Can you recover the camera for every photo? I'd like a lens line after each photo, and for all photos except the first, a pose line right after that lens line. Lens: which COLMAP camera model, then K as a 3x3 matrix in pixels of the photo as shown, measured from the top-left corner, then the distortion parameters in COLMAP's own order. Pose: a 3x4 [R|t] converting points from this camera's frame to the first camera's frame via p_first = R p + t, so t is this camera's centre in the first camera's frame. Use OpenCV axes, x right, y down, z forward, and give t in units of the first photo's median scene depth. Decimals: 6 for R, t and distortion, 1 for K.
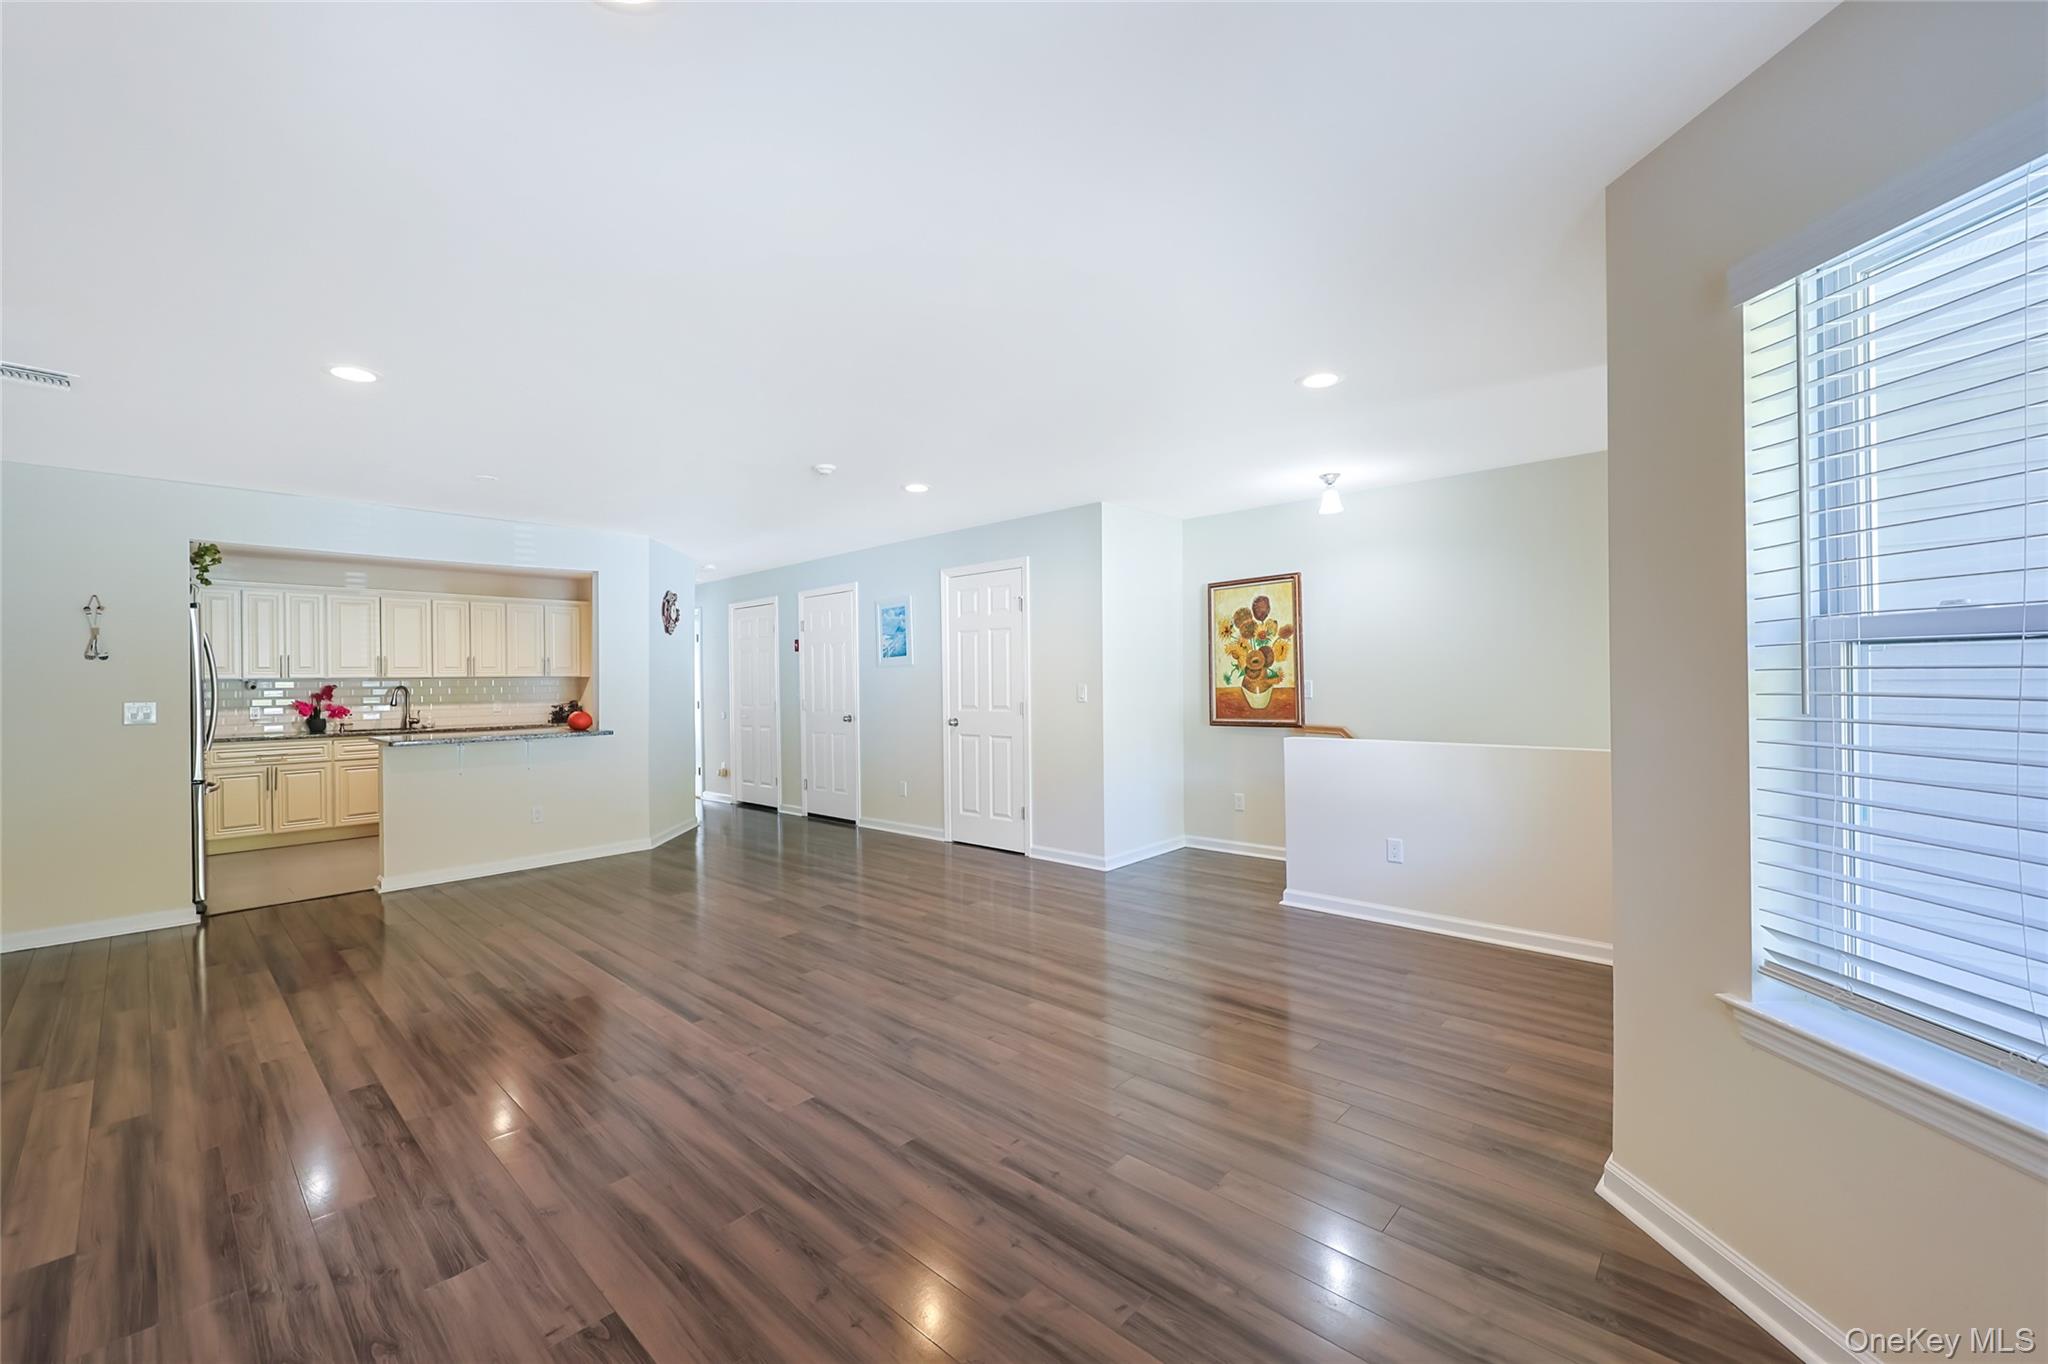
lens RADIAL K [[823.1, 0, 1016.7], [0, 823.1, 682.9], [0, 0, 1]] dist [-0.002532, -0.000390]
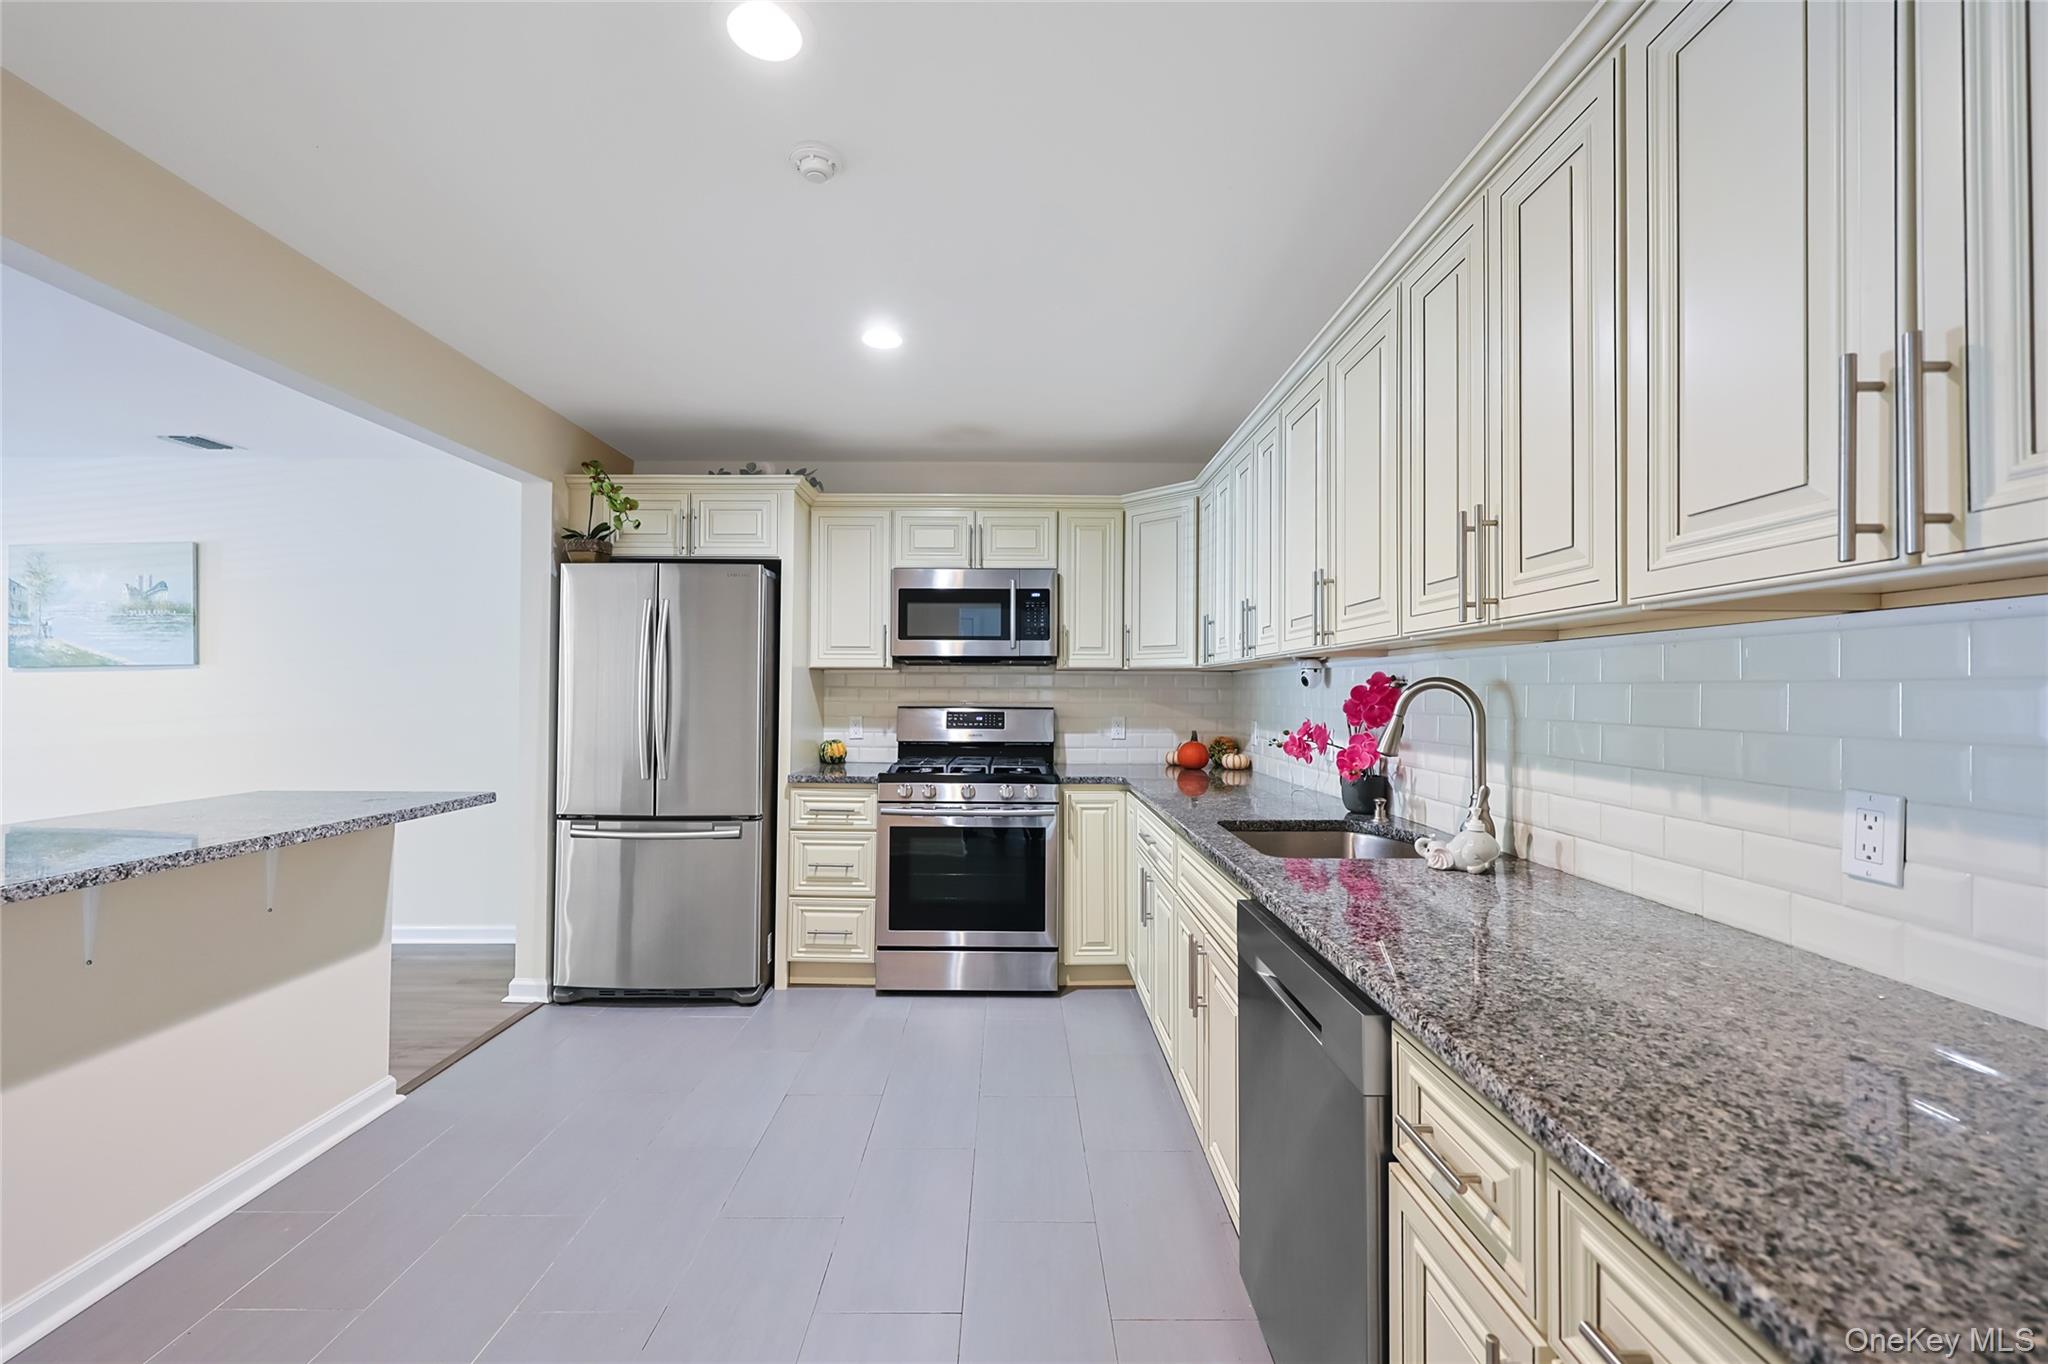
lens RADIAL K [[823.1, 0, 1016.7], [0, 823.1, 682.9], [0, 0, 1]] dist [-0.002532, -0.000390]
pose [[-0.728045, 0.005598, -0.685507, -0.953714], [0.005560, 0.999982, 0.002262, 0.007684], [0.685507, -0.002164, -0.728063, 2.135115]]
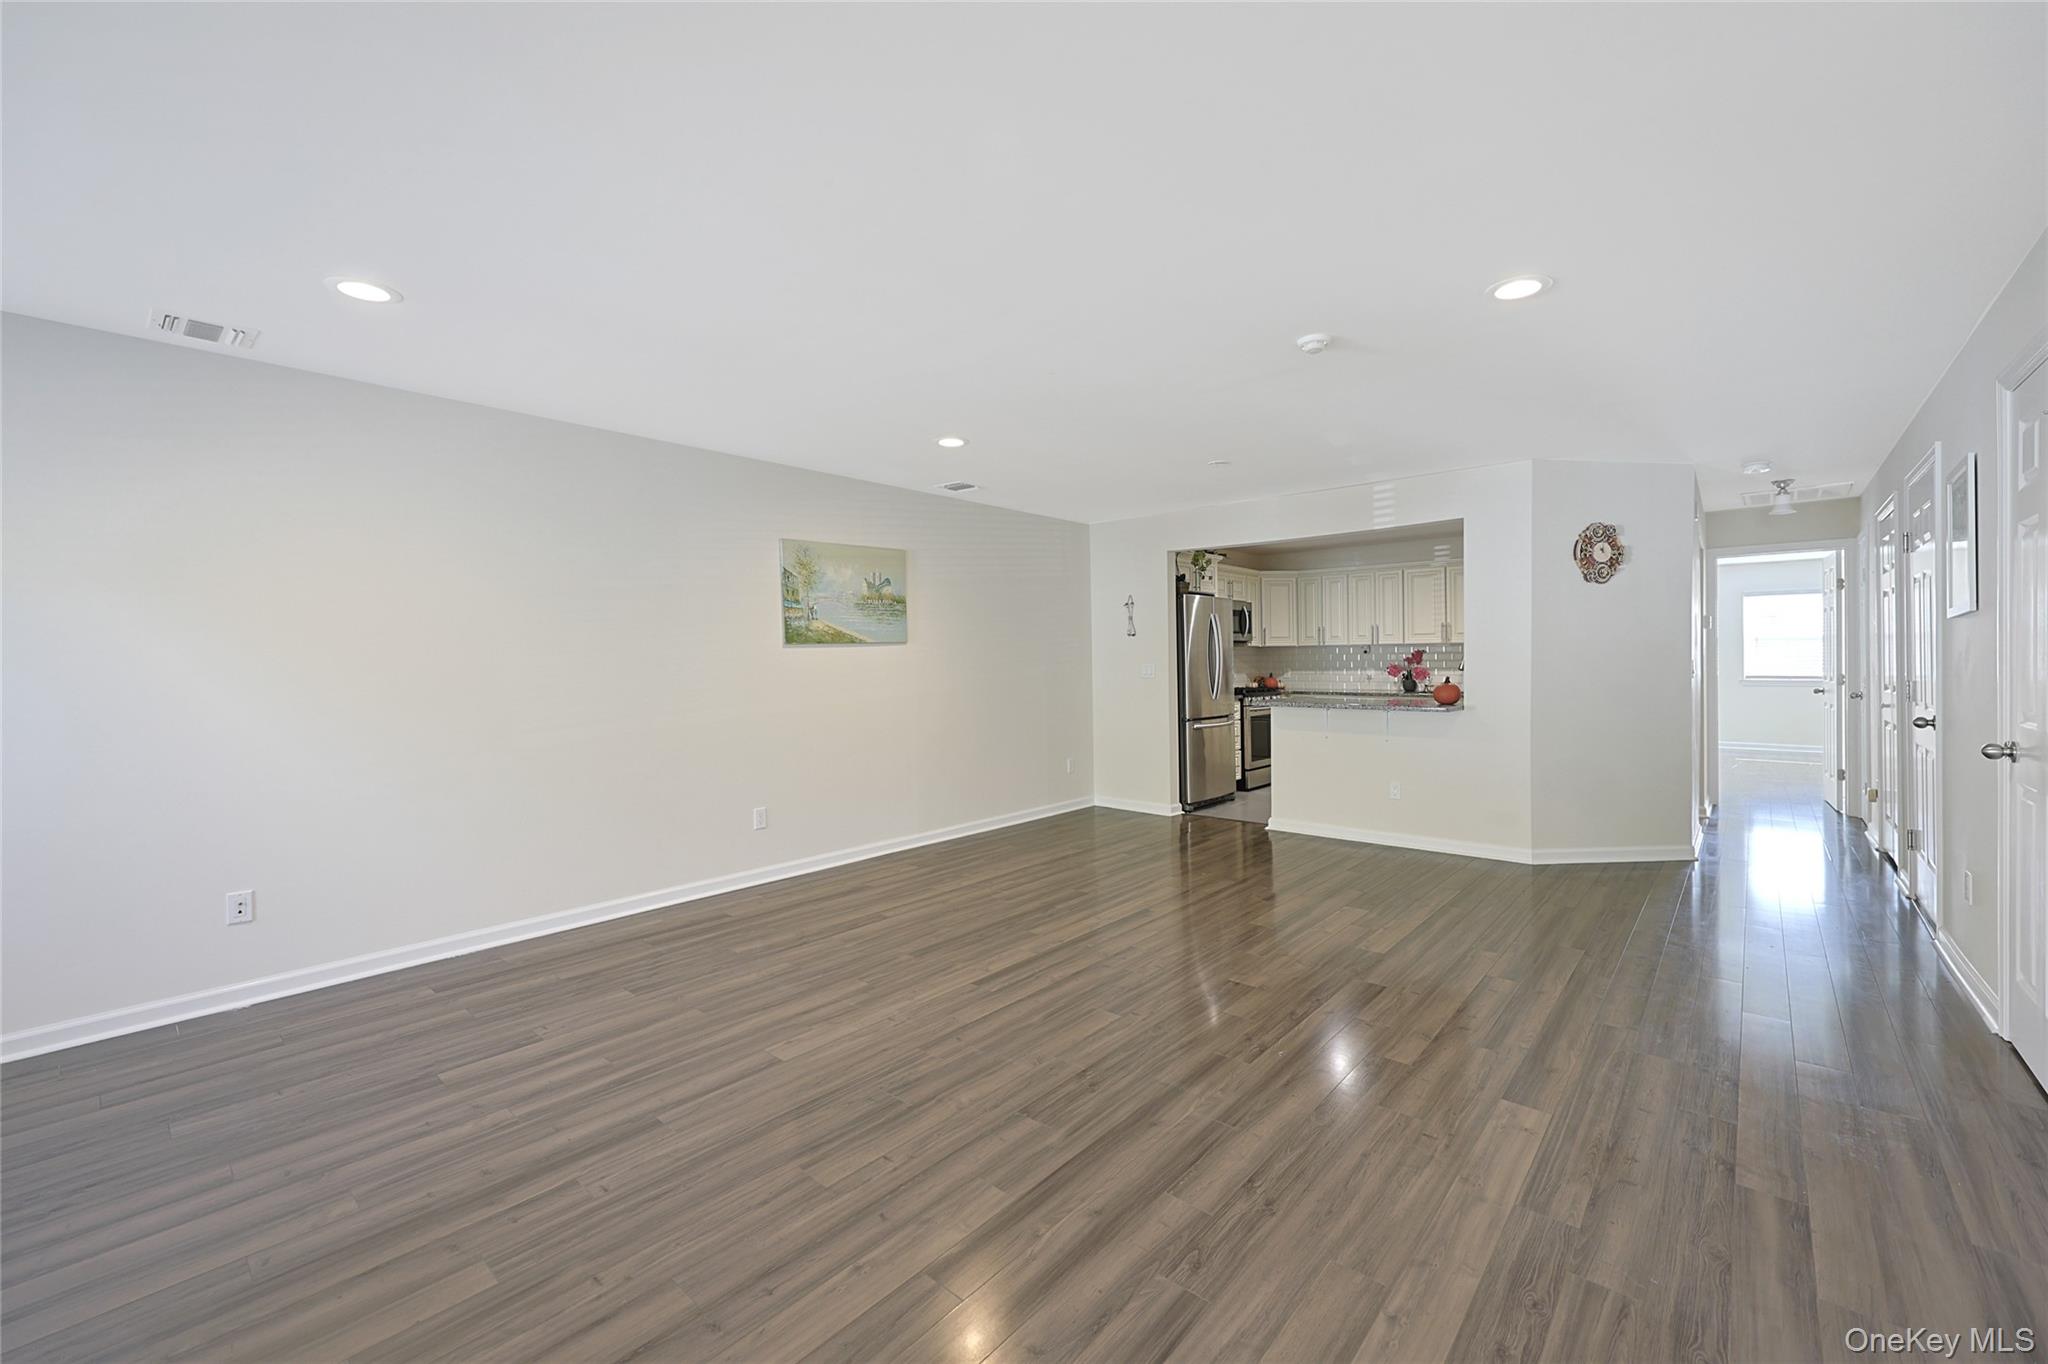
lens RADIAL K [[825.7, 0, 1032.6], [0, 825.7, 661.5], [0, 0, 1]] dist [0.001647, 0.000223]
pose [[0.030117, 0.018756, -0.999370, 0.510190], [0.005976, 0.999803, 0.018944, -0.011258], [0.999529, -0.006542, 0.029999, 0.827013]]
